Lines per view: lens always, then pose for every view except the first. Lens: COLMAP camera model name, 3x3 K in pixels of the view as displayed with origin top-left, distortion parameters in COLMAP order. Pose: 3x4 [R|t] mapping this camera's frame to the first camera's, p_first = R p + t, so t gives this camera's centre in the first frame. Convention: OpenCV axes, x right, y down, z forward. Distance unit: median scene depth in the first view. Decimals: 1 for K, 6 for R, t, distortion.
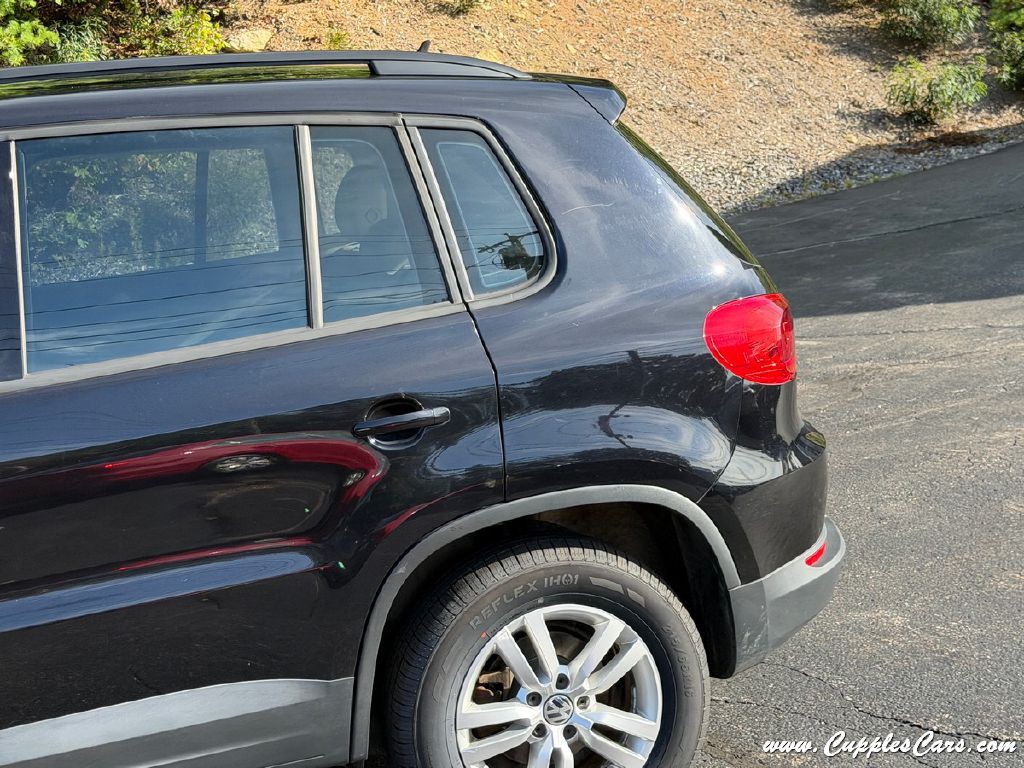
lens RADIAL K [[1740.6, 0, 512.0], [0, 1740.6, 384.0], [0, 0, 1]] dist [0.177755, -0.246821]
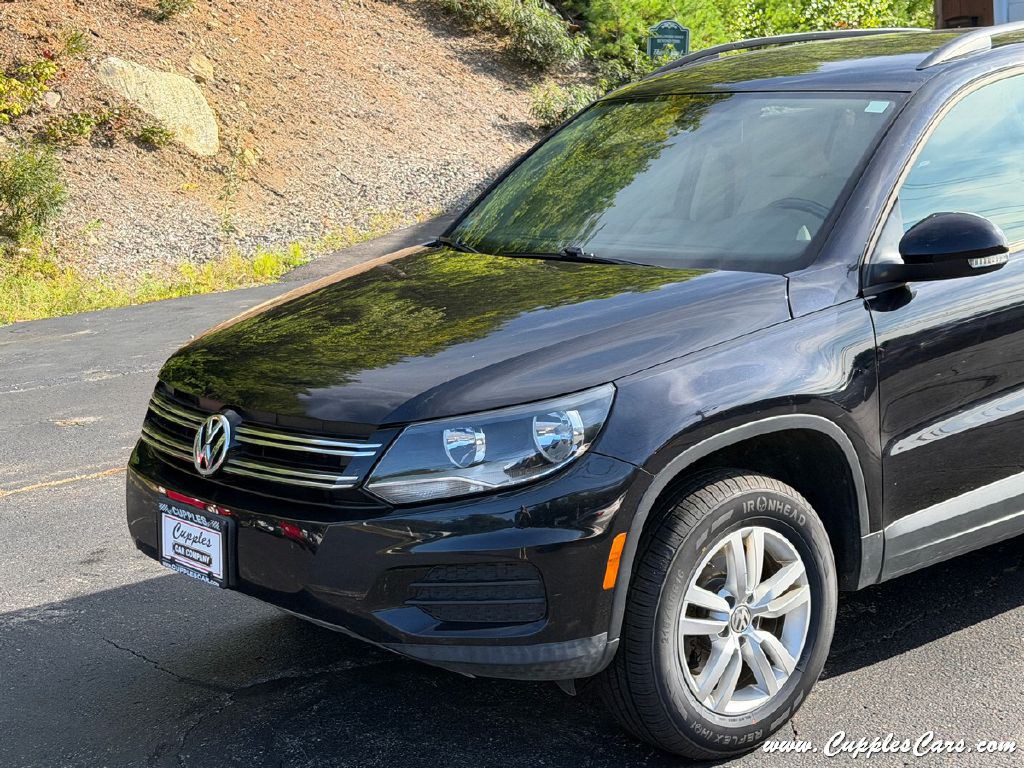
lens RADIAL K [[1740.6, 0, 512.0], [0, 1740.6, 384.0], [0, 0, 1]] dist [0.177755, -0.246821]
pose [[0.926882, -0.038320, 0.373392, -1.231190], [0.044866, 0.998954, -0.008851, 0.123830], [-0.372662, 0.024956, 0.927631, -0.232140]]
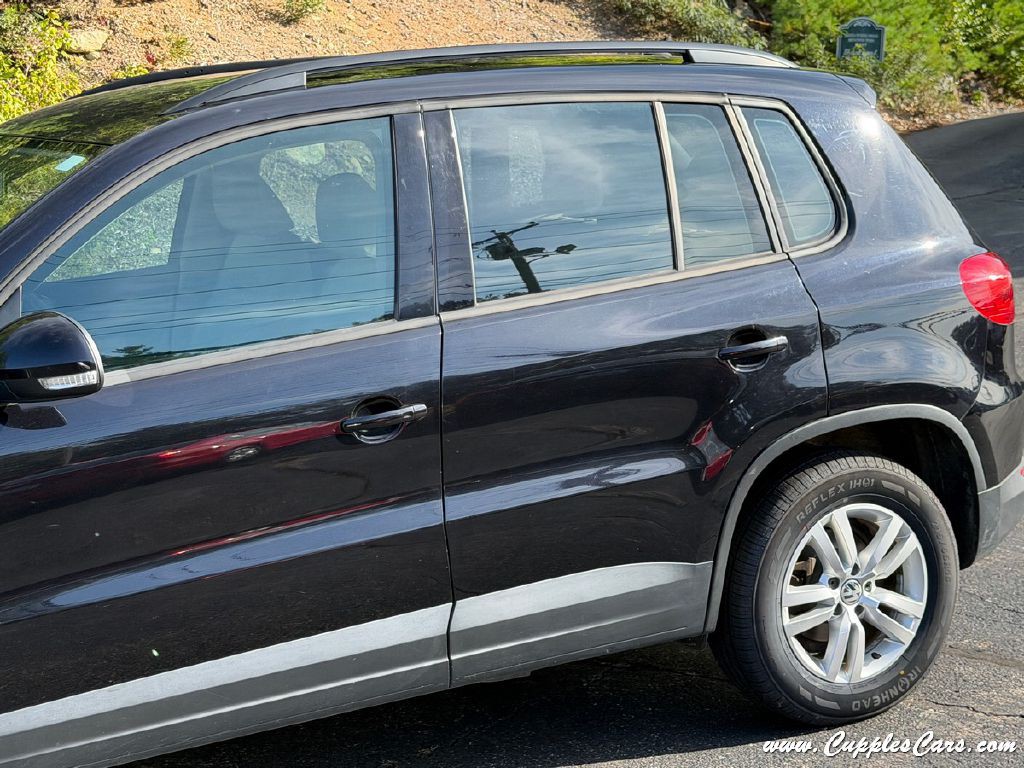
lens RADIAL K [[1740.6, 0, 512.0], [0, 1740.6, 384.0], [0, 0, 1]] dist [0.177755, -0.246821]
pose [[0.985145, -0.000069, 0.171726, -0.408370], [0.001925, 0.999942, -0.010638, 0.054960], [-0.171715, 0.010810, 0.985087, -0.150643]]
